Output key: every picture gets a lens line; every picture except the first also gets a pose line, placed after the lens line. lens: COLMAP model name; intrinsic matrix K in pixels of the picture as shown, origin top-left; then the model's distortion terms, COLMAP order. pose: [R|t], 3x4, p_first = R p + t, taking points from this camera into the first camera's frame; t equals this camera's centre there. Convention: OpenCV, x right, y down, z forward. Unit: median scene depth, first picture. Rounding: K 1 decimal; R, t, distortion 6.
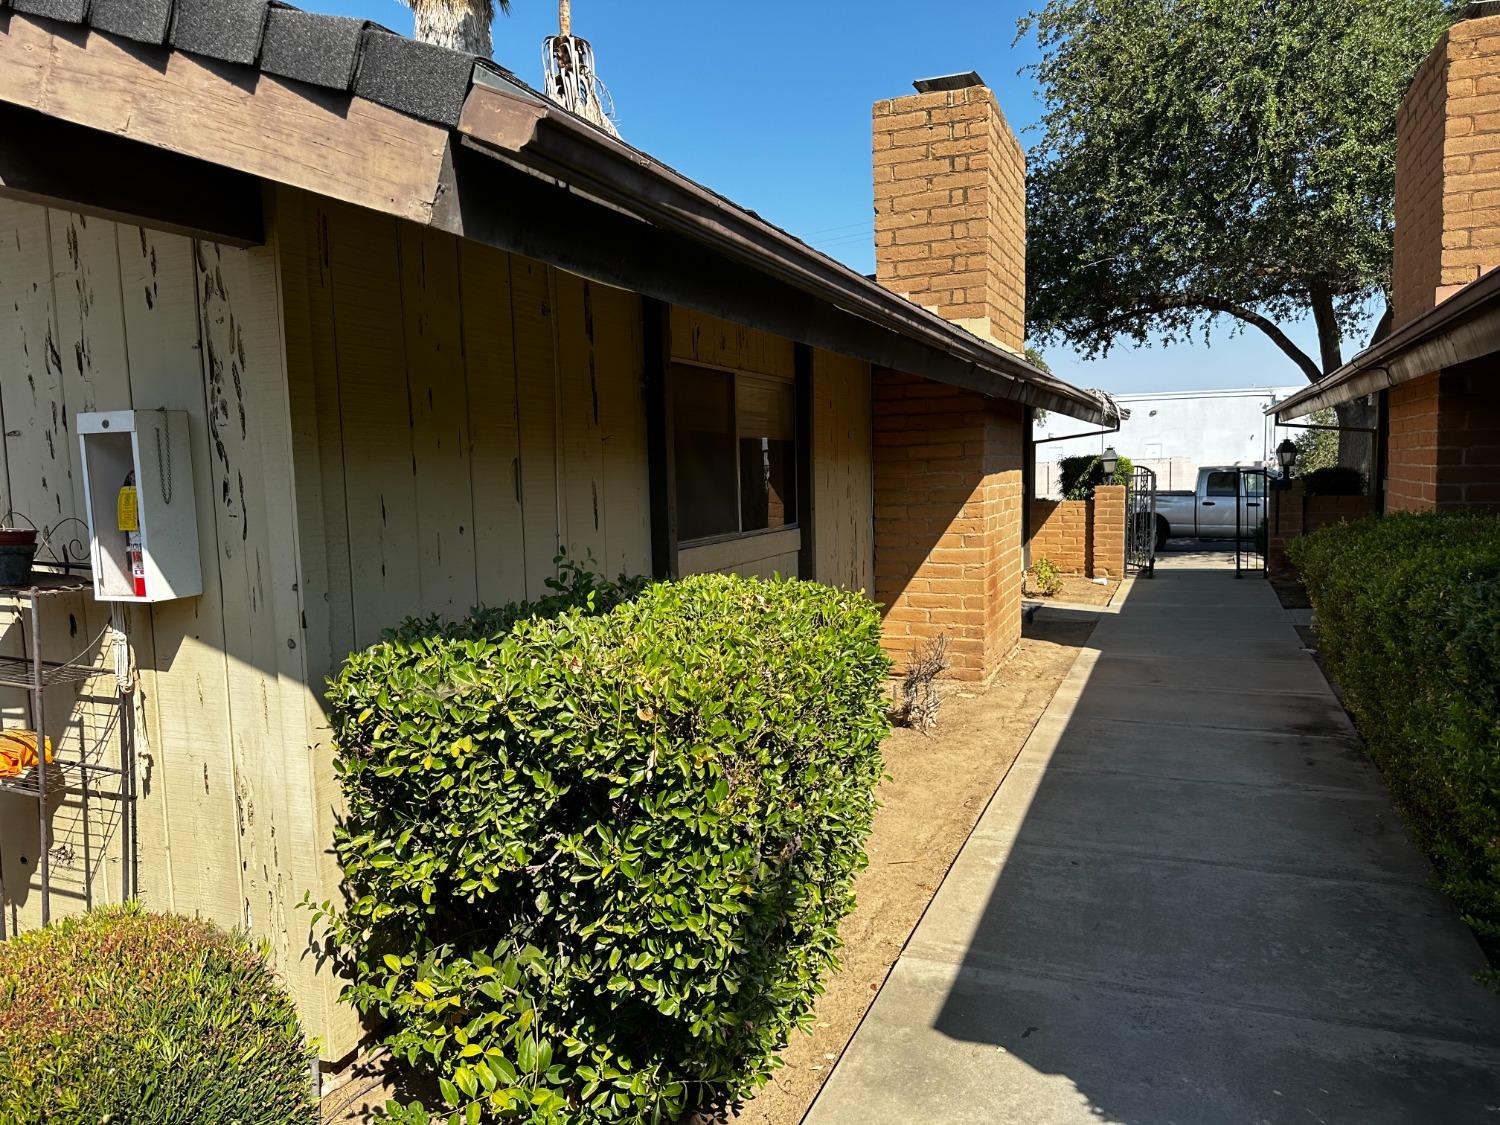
lens RADIAL K [[1036.6, 0, 752.3], [0, 1036.6, 563.5], [0, 0, 1]] dist [0.076878, -0.062309]
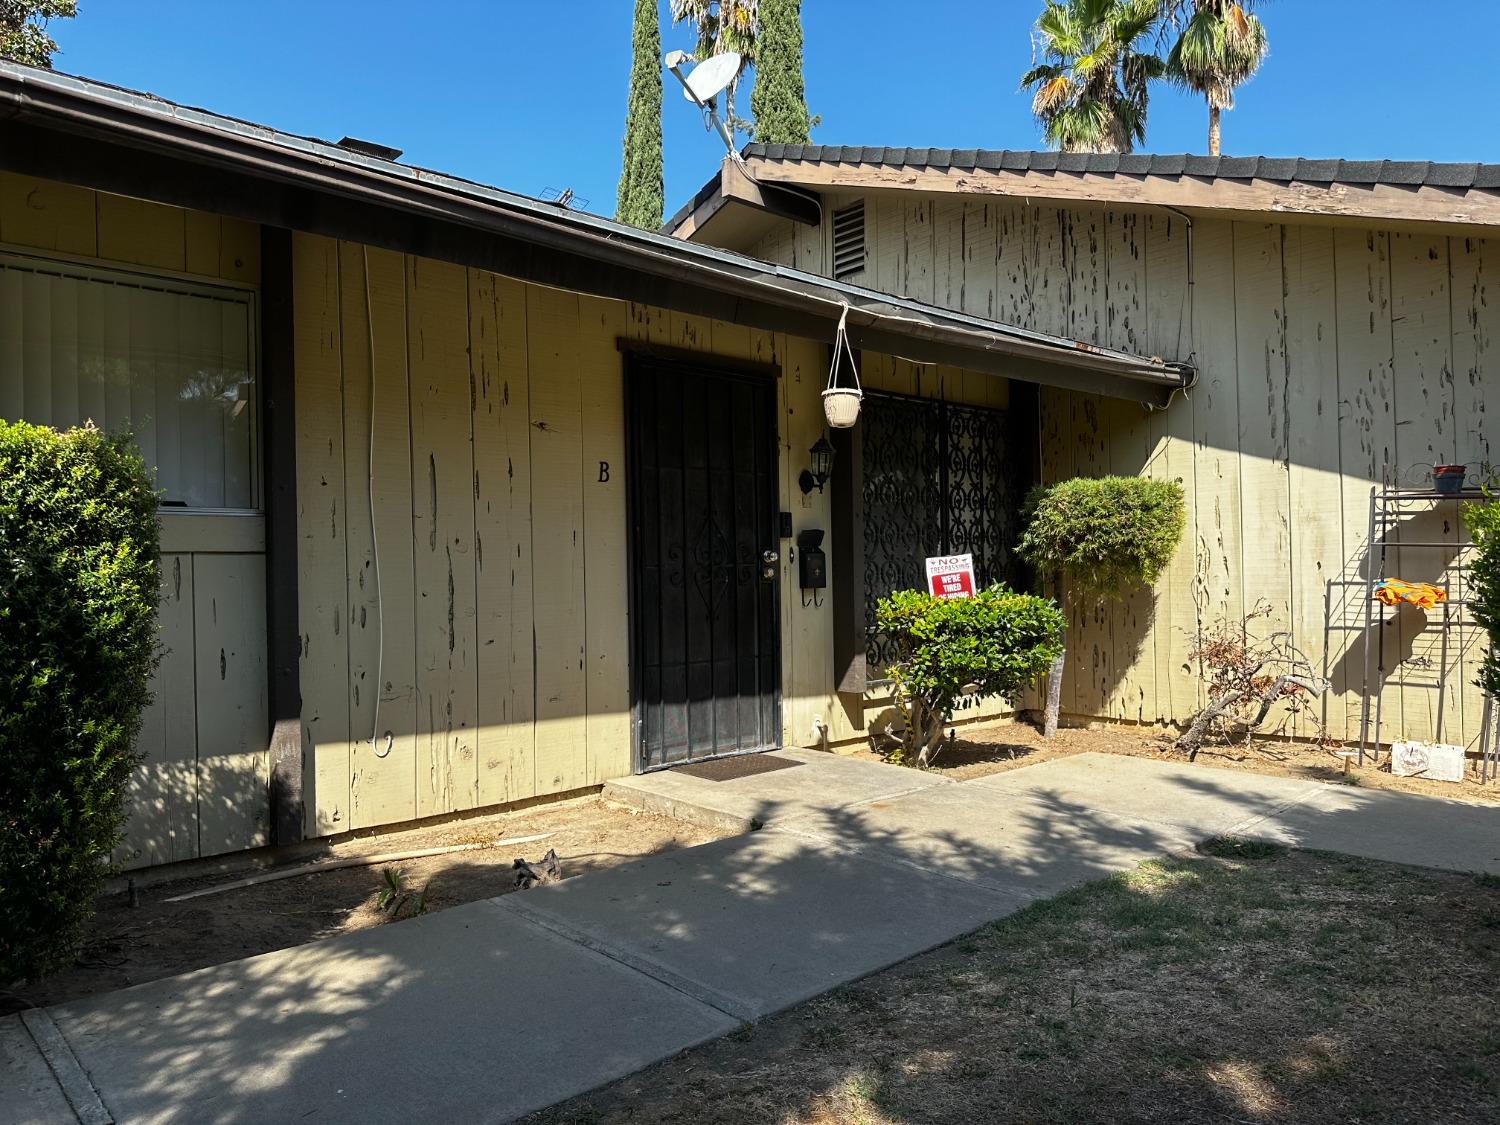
lens RADIAL K [[1036.6, 0, 751.4], [0, 1036.6, 559.1], [0, 0, 1]] dist [0.076878, -0.062309]
pose [[0.920888, -0.002784, -0.389818, -0.995723], [-0.035970, 0.995102, -0.092080, 0.309526], [0.388165, 0.098817, 0.916277, -1.047029]]
